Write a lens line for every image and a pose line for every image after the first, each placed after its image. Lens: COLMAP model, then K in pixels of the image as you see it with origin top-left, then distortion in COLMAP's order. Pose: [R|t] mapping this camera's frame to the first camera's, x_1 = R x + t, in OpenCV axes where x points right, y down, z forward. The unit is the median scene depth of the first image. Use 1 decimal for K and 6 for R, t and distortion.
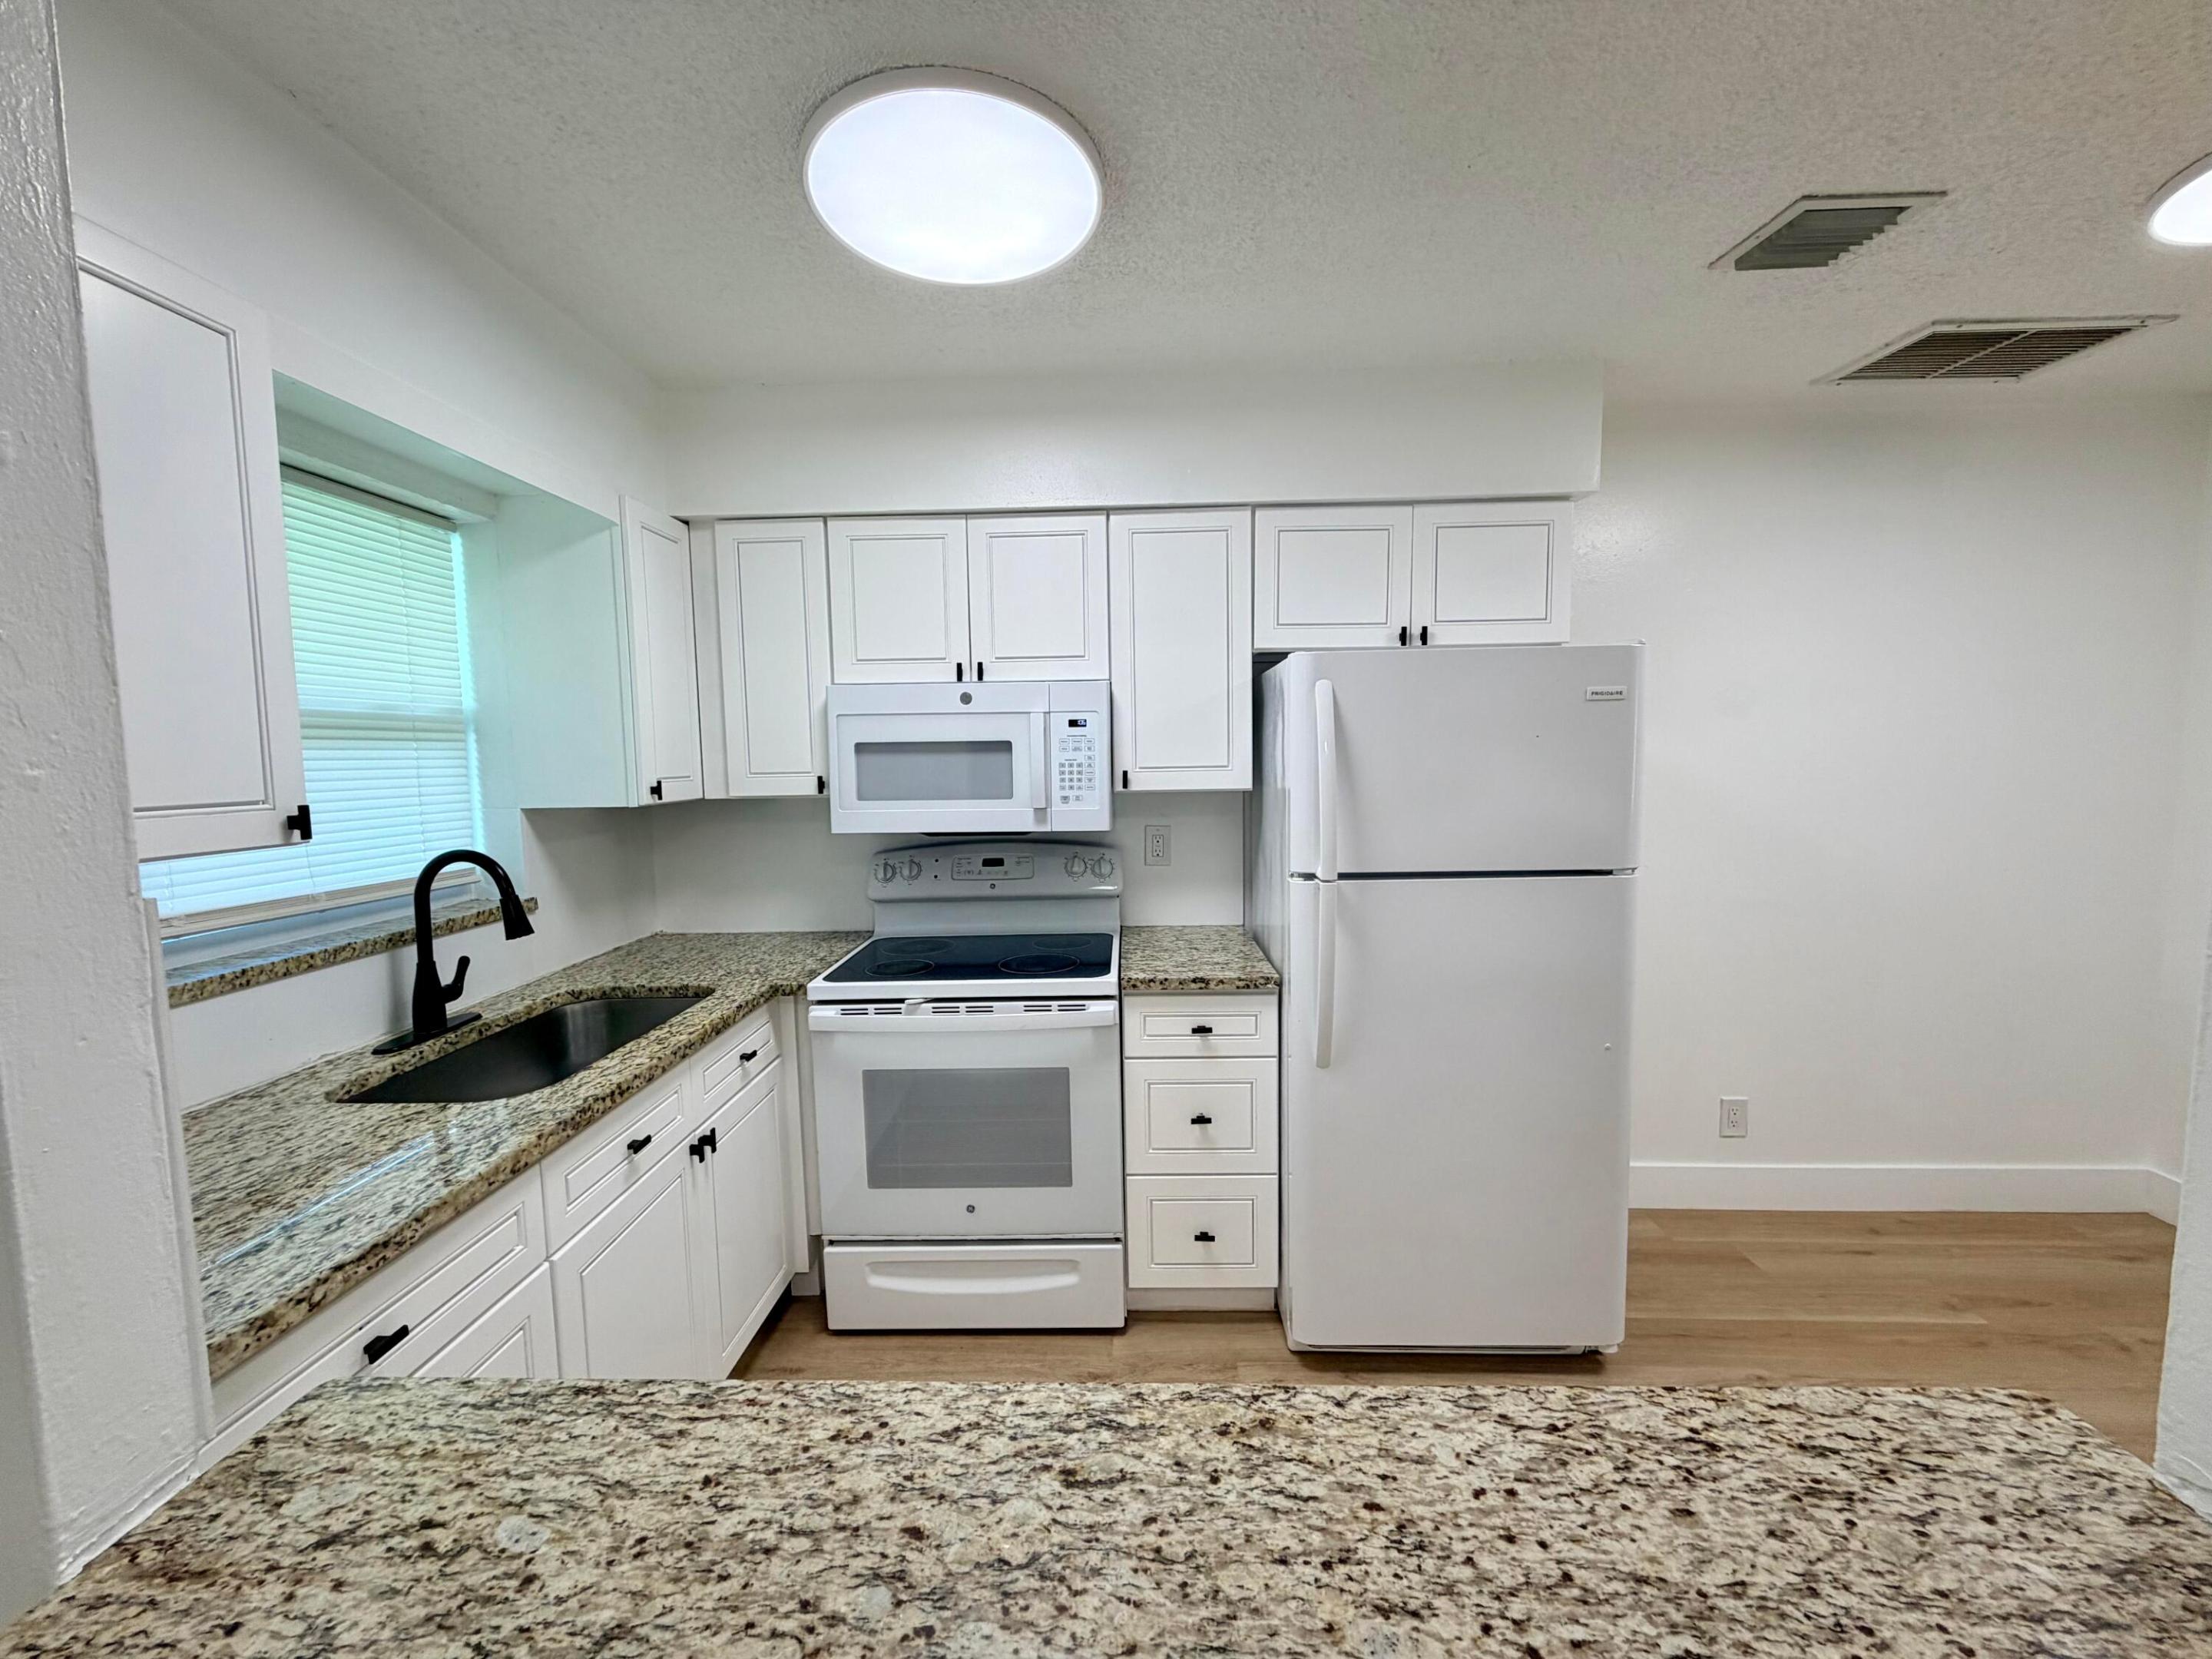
lens RADIAL K [[882.7, 0, 1100.8], [0, 882.7, 825.3], [0, 0, 1]] dist [0.000654, -0.000093]
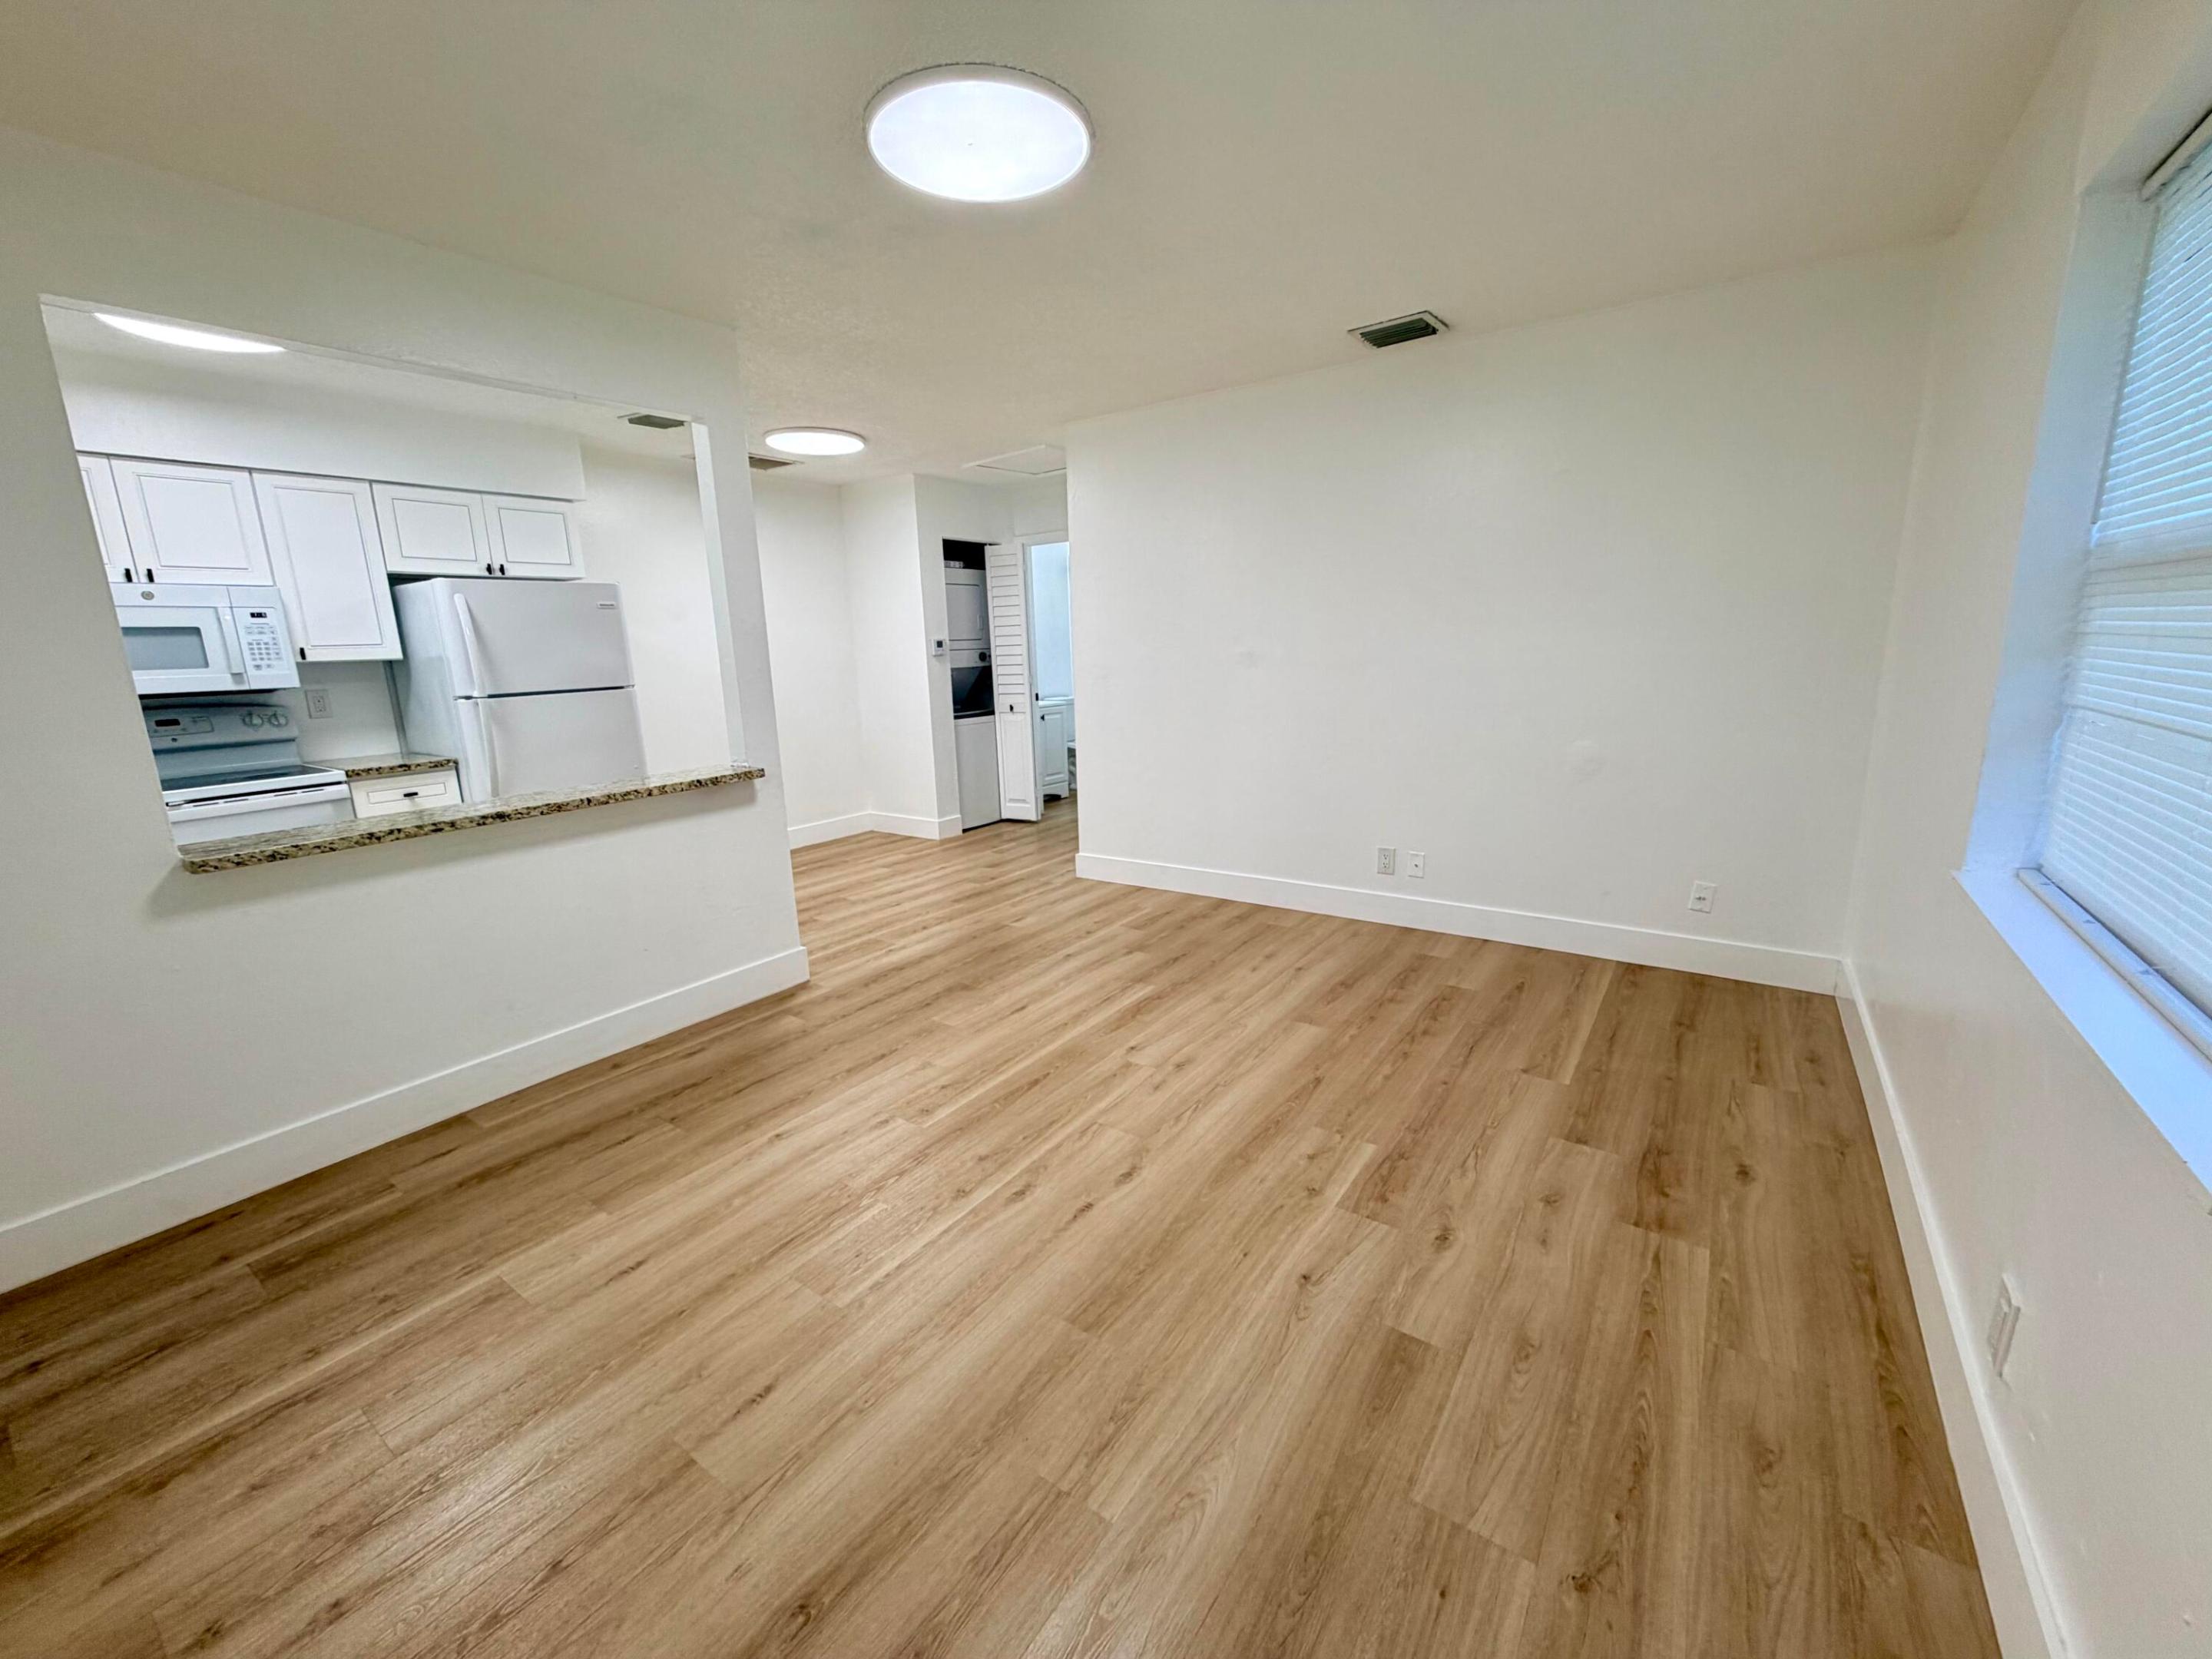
lens RADIAL K [[882.7, 0, 1100.8], [0, 882.7, 825.3], [0, 0, 1]] dist [0.000654, -0.000093]
pose [[0.549746, -0.174380, 0.816927, -0.570977], [0.095813, 0.984677, 0.145710, 0.166586], [-0.829818, -0.001832, 0.558030, -1.107544]]
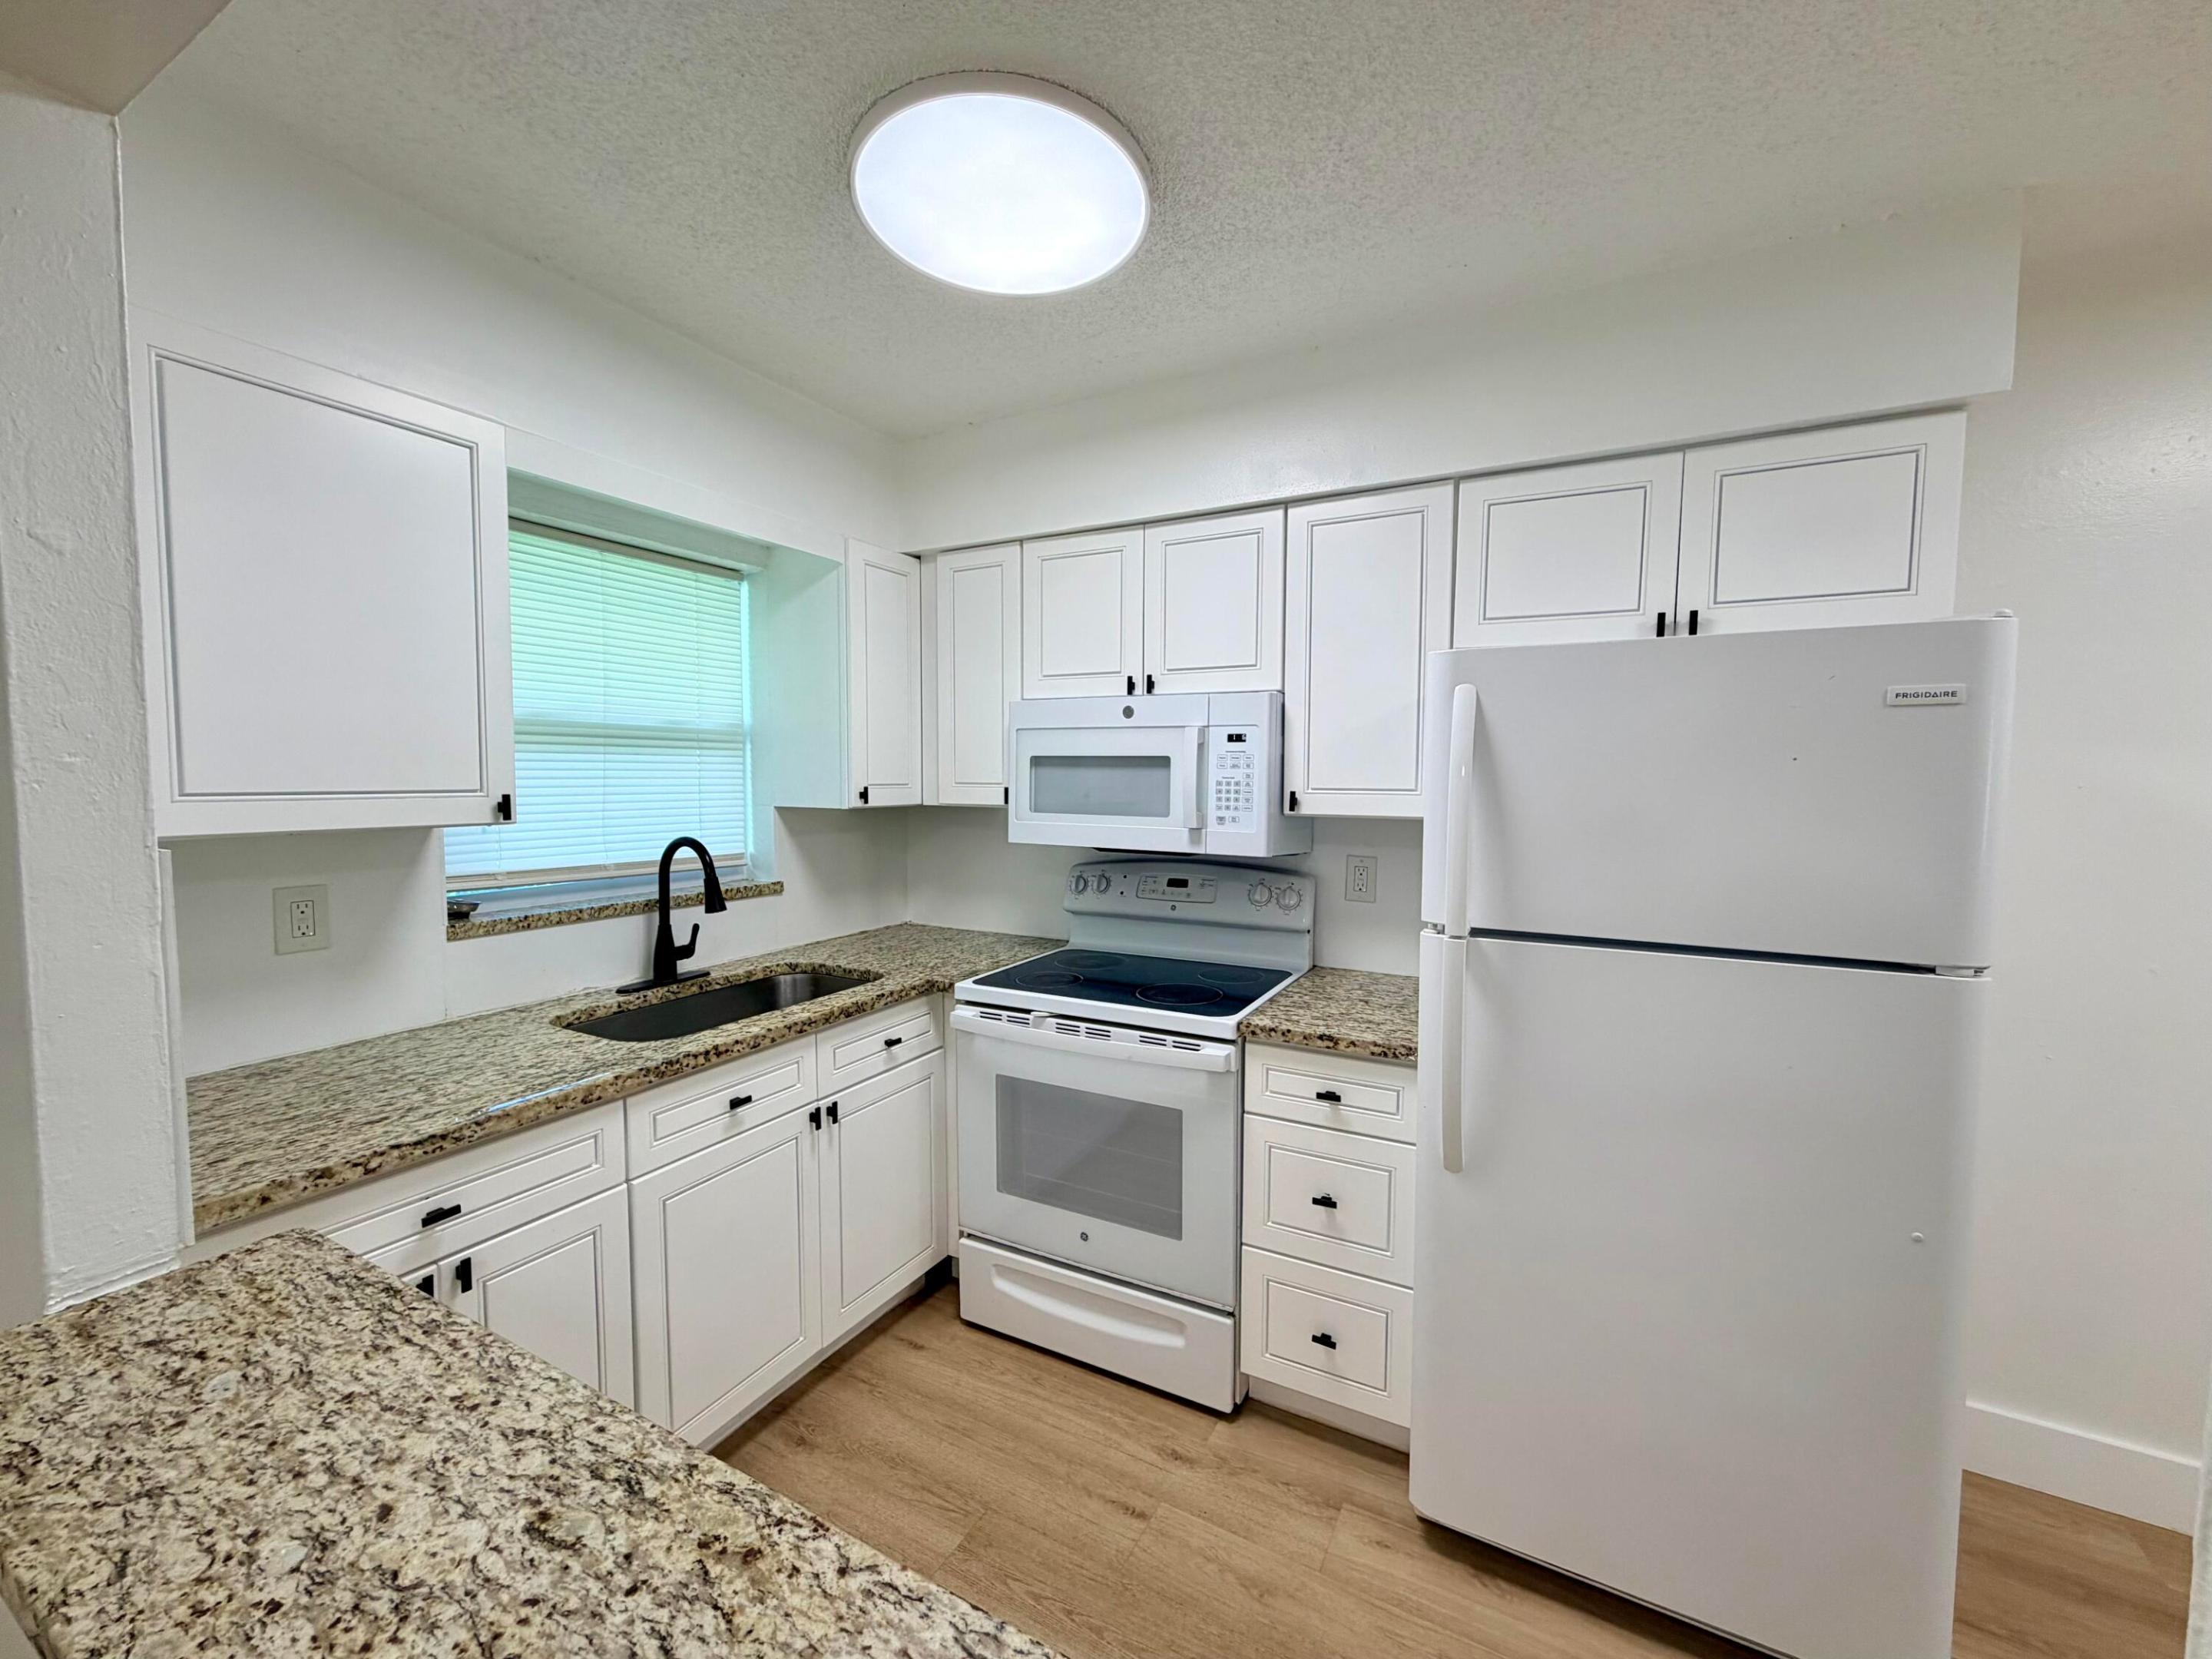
lens RADIAL K [[882.7, 0, 1100.8], [0, 882.7, 825.3], [0, 0, 1]] dist [0.000654, -0.000093]
pose [[0.893129, 0.048884, -0.447137, 0.284776], [-0.058078, 0.998288, -0.006869, -0.011334], [0.446036, 0.032104, 0.894439, 0.127472]]
